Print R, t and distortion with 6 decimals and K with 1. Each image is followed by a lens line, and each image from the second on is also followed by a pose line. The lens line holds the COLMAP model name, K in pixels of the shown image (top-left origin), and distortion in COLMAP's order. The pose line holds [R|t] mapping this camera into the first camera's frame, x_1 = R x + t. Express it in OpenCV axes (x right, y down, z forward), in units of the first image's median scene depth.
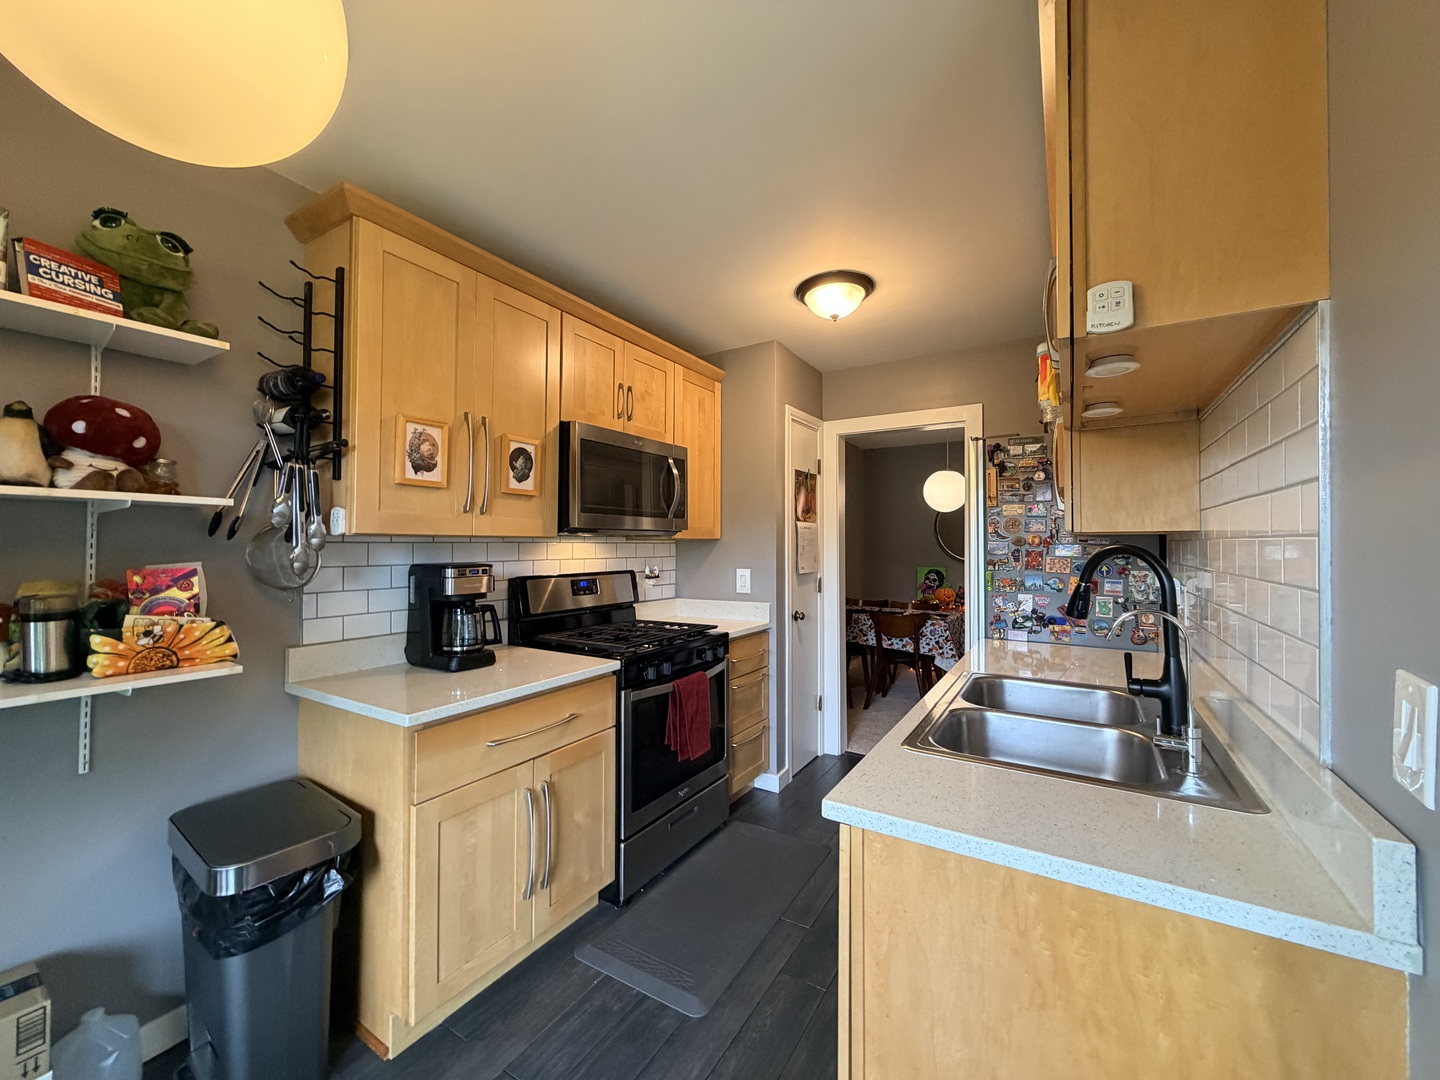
lens RADIAL K [[576.5, 0, 723.2], [0, 576.5, 538.6], [0, 0, 1]] dist [0.013310, 0.000388]
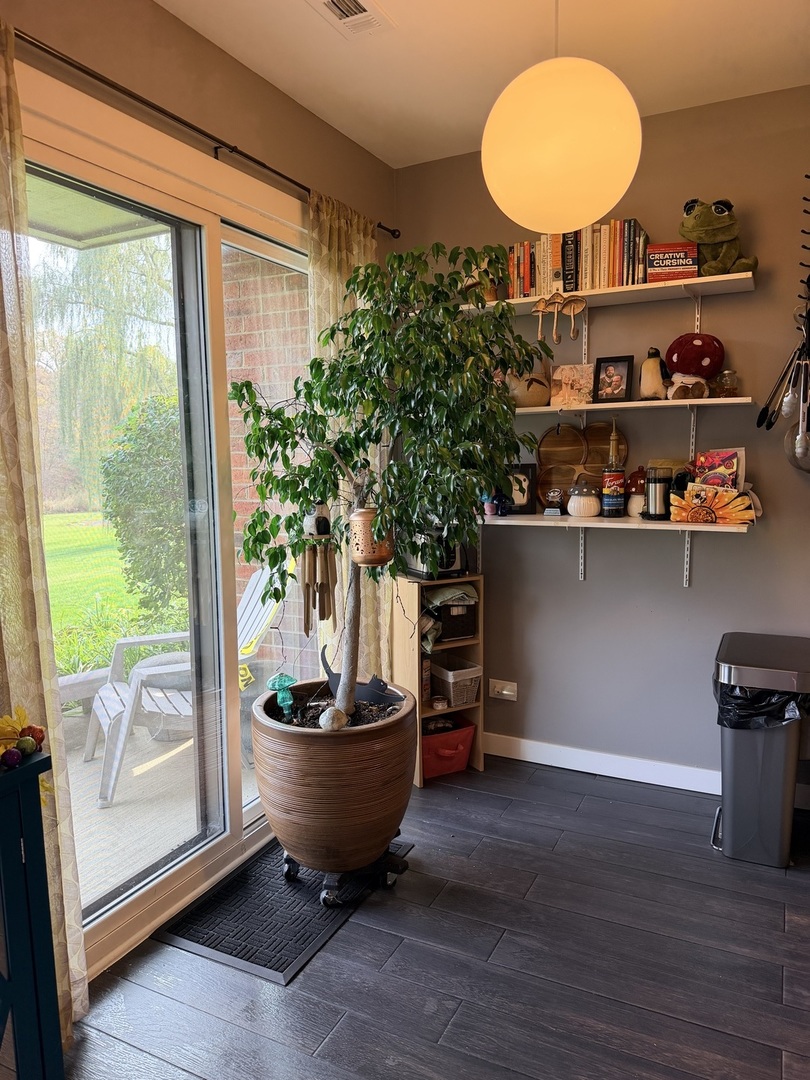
lens RADIAL K [[752.7, 0, 405.2], [0, 752.7, 542.7], [0, 0, 1]] dist [0.003040, 0.001162]
pose [[0.170533, 0.114295, -0.978701, 0.607061], [0.031560, 0.992107, 0.121360, 0.021258], [0.984846, -0.051584, 0.165580, -0.032948]]
